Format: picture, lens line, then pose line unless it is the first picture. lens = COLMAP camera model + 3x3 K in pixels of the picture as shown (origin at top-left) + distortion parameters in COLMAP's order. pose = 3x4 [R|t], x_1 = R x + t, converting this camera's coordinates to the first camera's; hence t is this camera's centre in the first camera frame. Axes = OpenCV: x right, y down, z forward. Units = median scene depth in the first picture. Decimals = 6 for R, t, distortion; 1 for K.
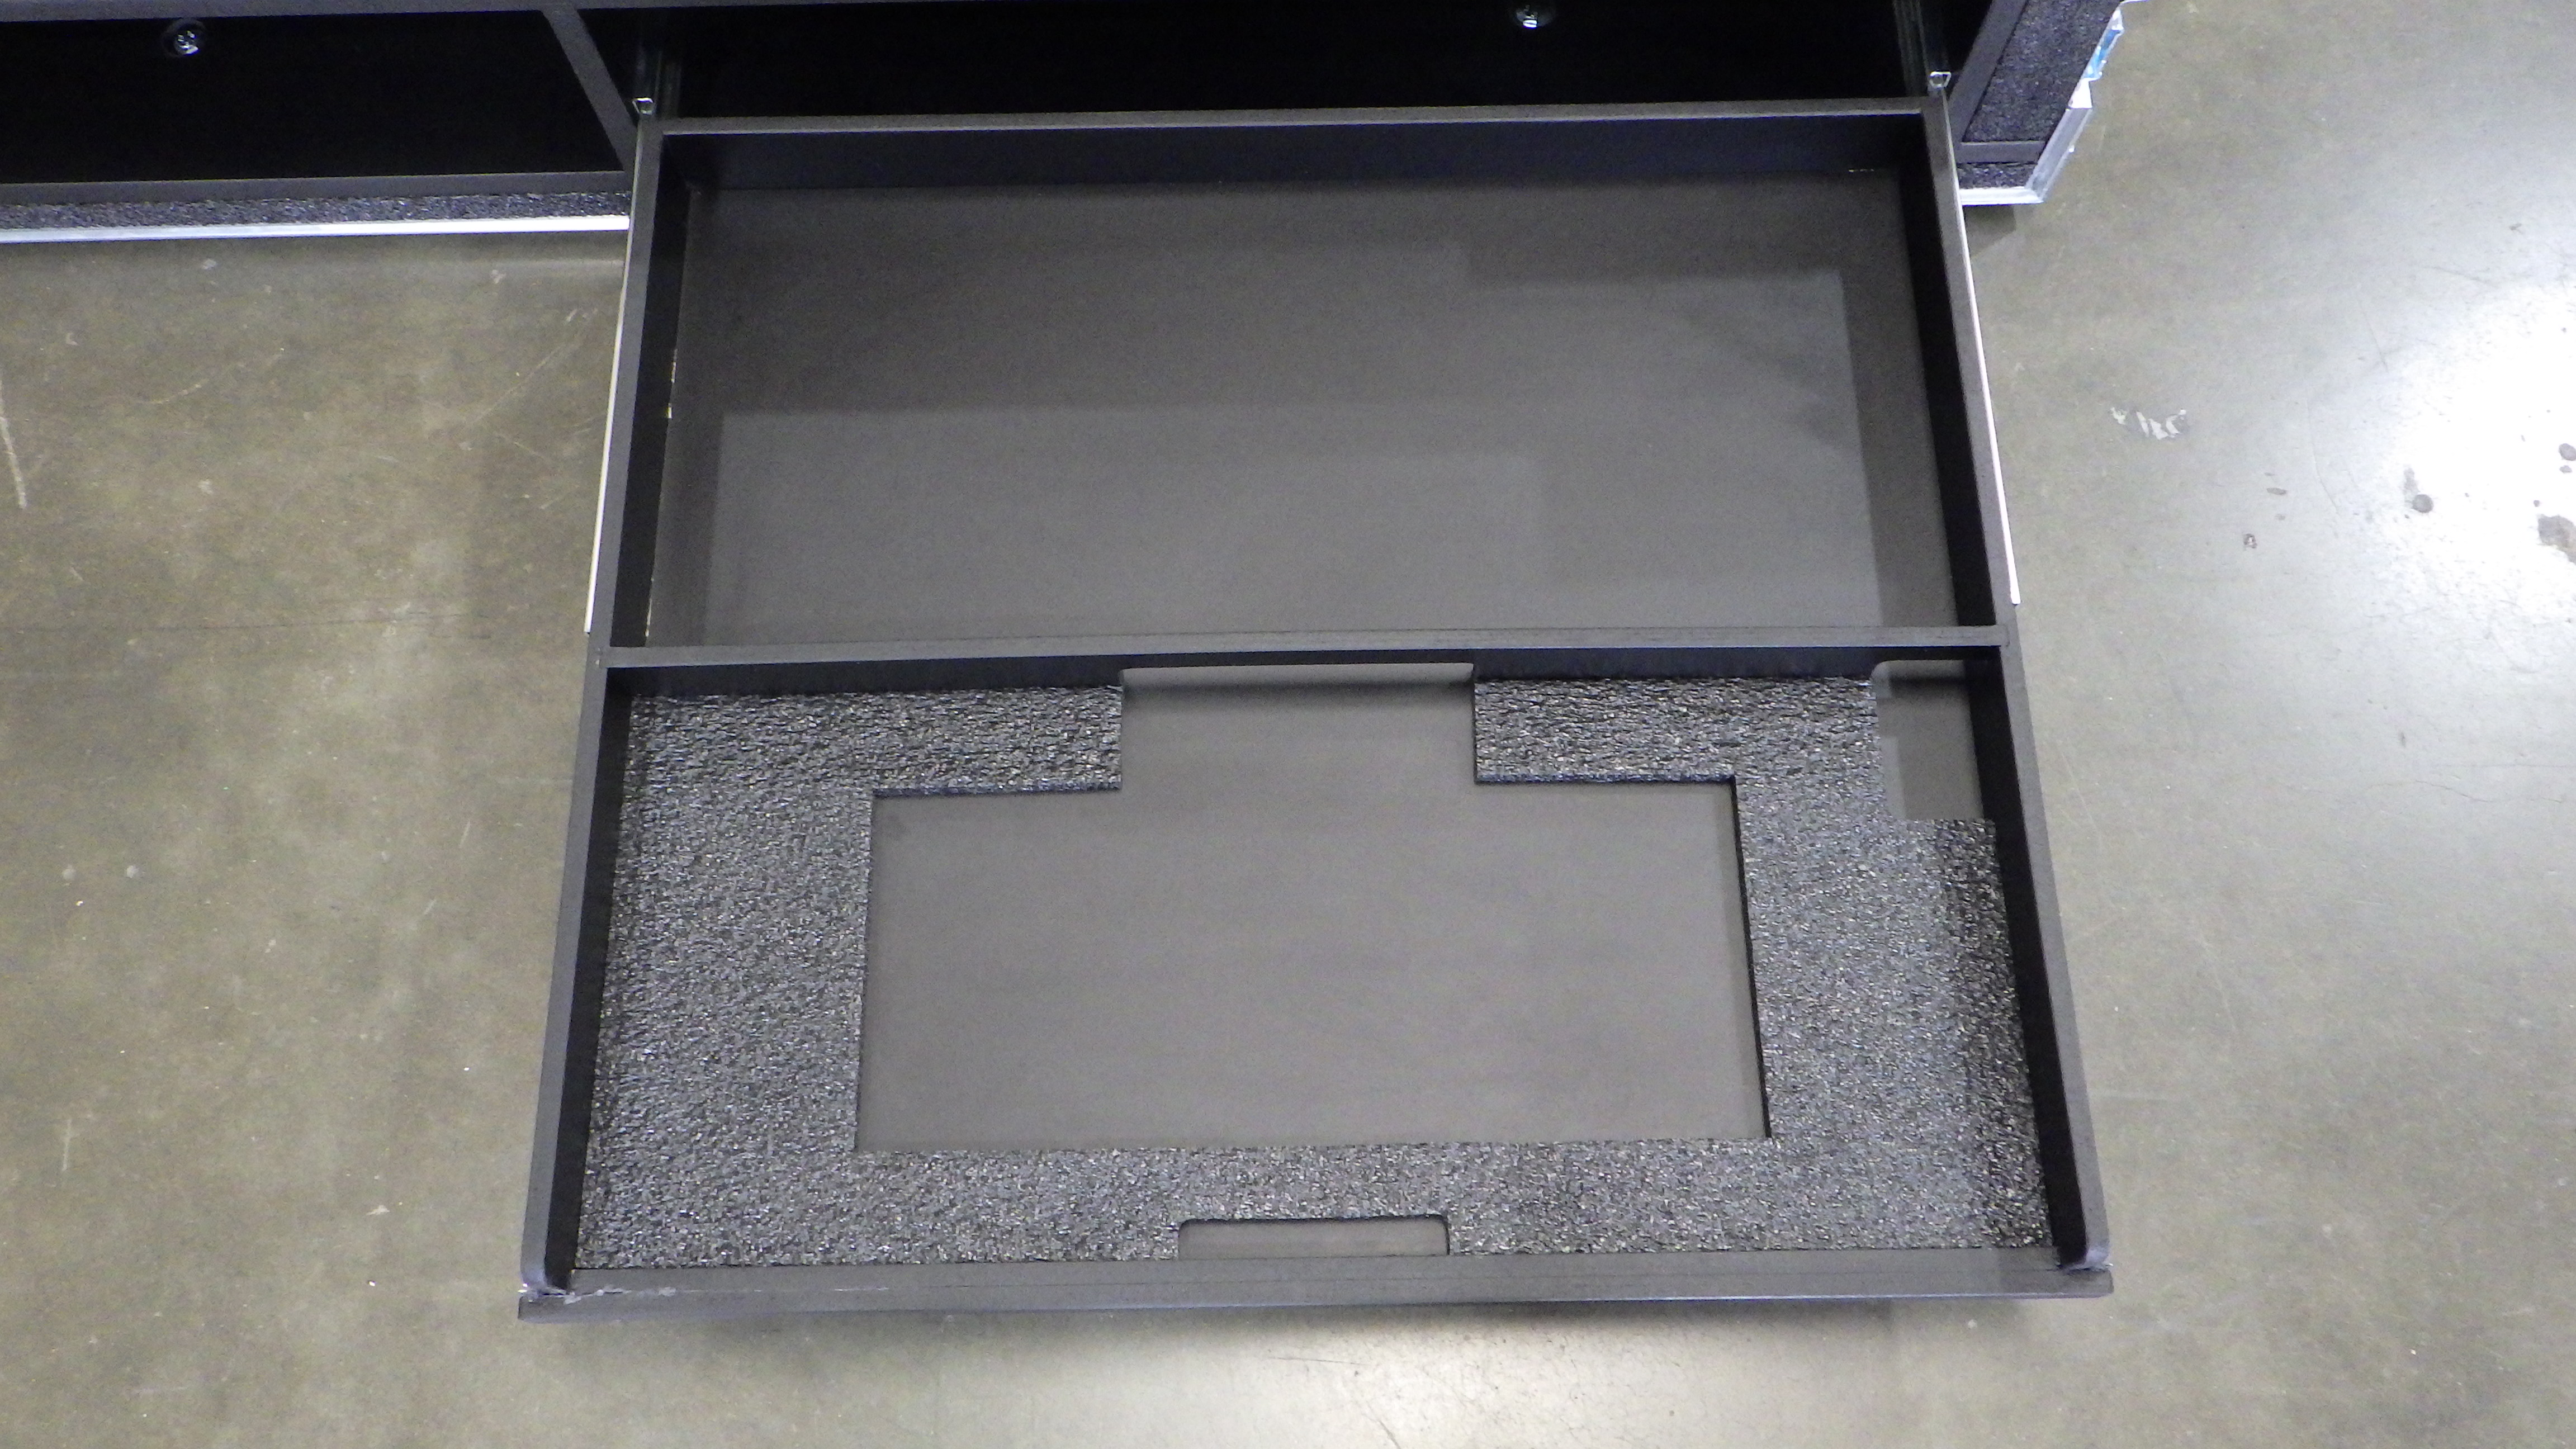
lens RADIAL K [[2130.0, 0, 1288.0], [0, 2130.0, 724.5], [0, 0, 1]] dist [-0.005997, -0.001120]
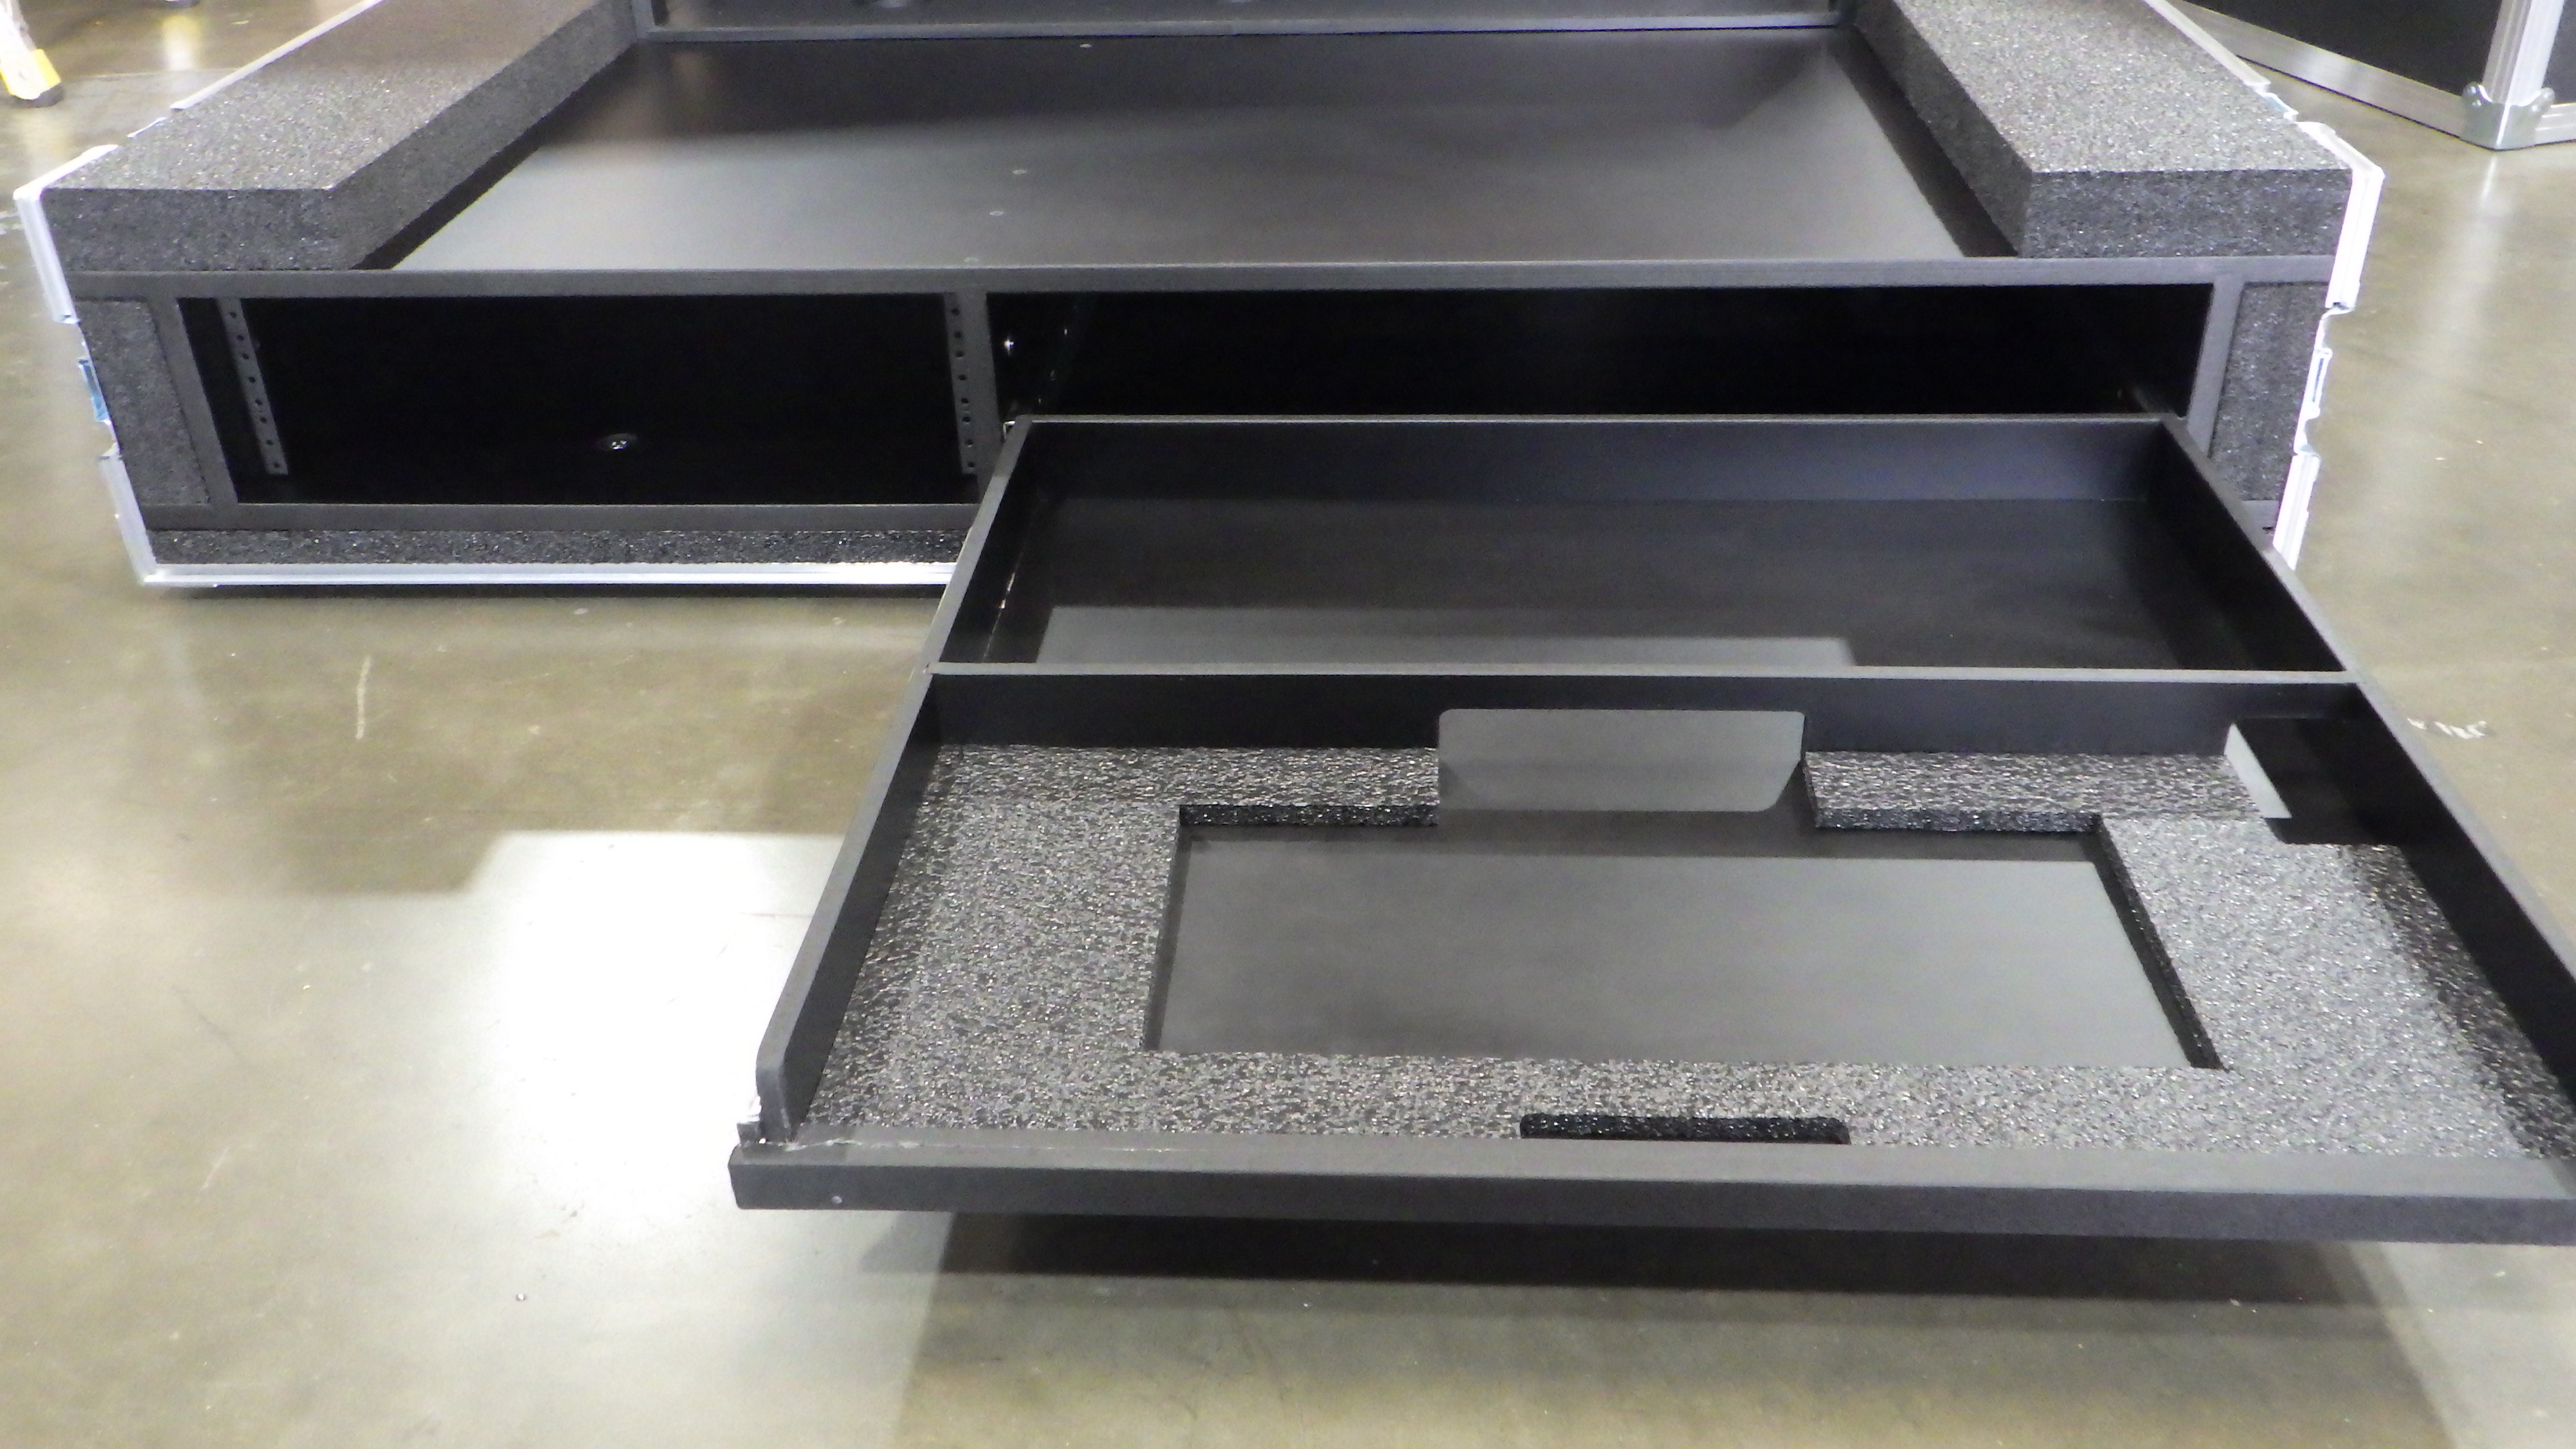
lens RADIAL K [[2151.5, 0, 1288.0], [0, 2151.5, 724.5], [0, 0, 1]] dist [0.003035, -0.007833]
pose [[0.997505, 0.020072, -0.067677, -0.073874], [-0.057654, 0.784843, -0.617007, 0.541112], [0.040732, 0.619369, 0.784042, 0.199171]]
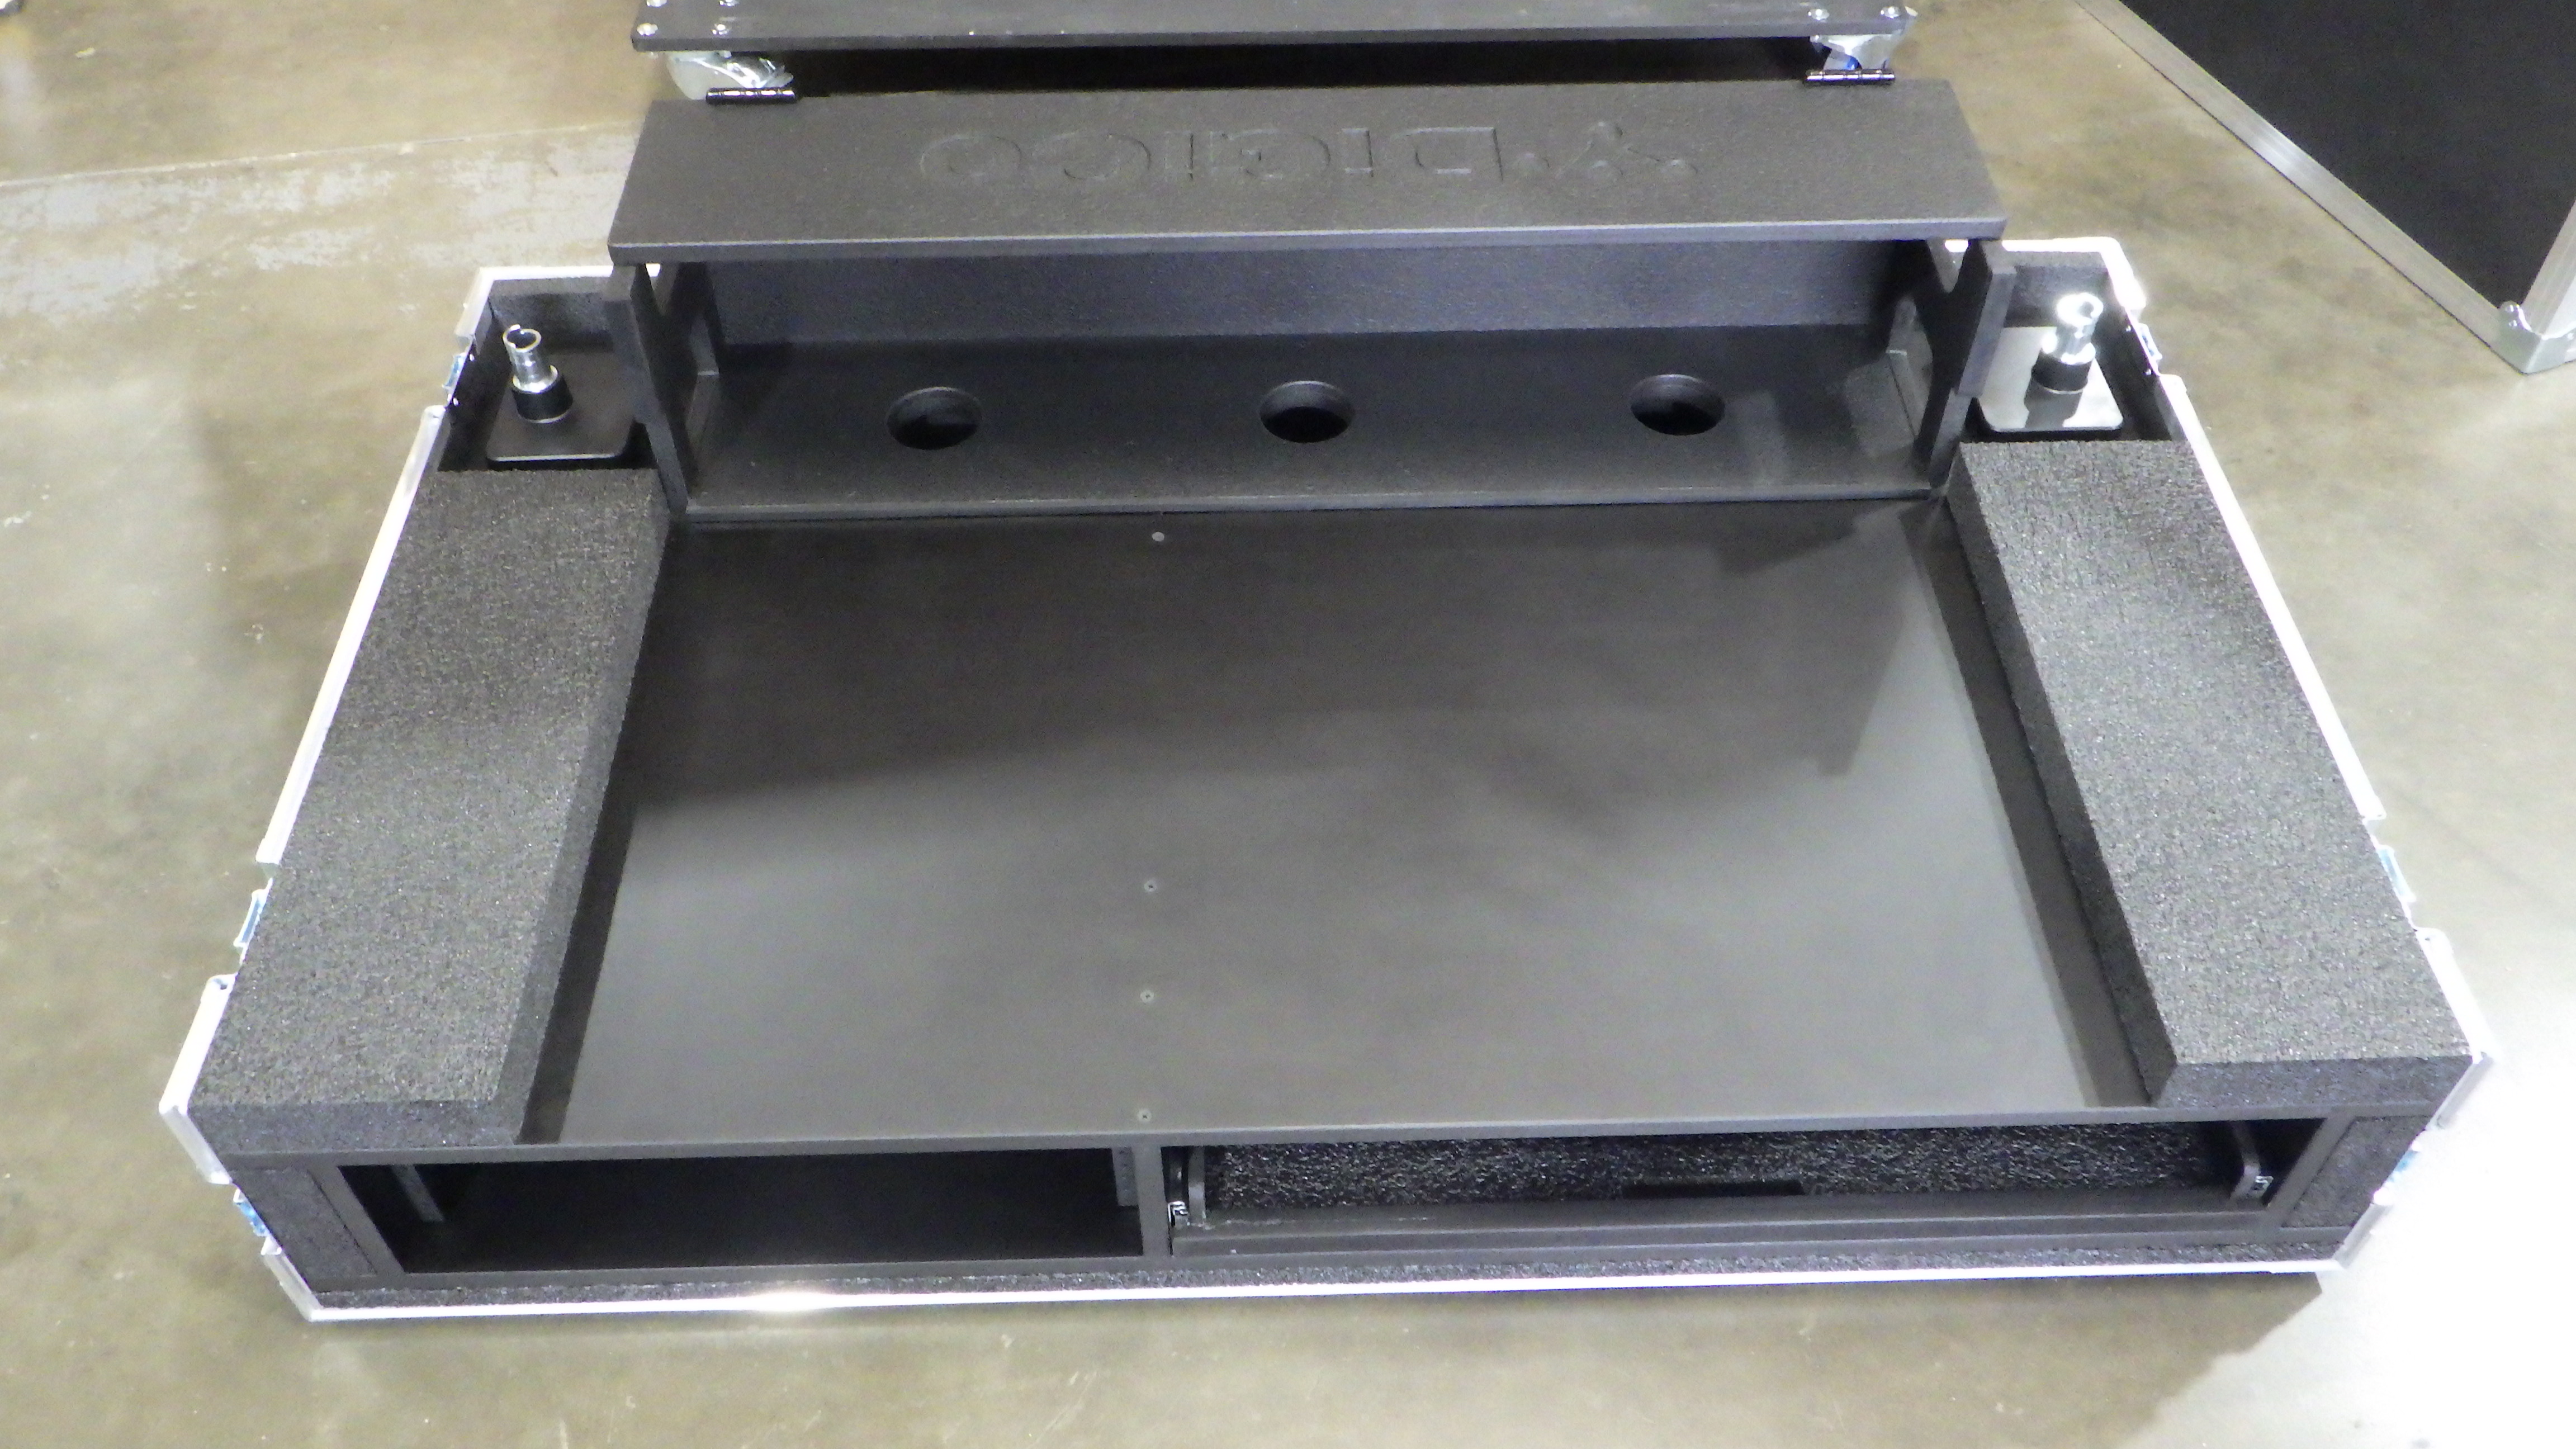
lens RADIAL K [[2151.5, 0, 1288.0], [0, 2151.5, 724.5], [0, 0, 1]] dist [0.003035, -0.007833]
pose [[0.999954, -0.002288, 0.009298, -0.252253], [0.005556, 0.929512, -0.368750, -0.099951], [-0.007799, 0.368784, 0.929482, -0.211716]]
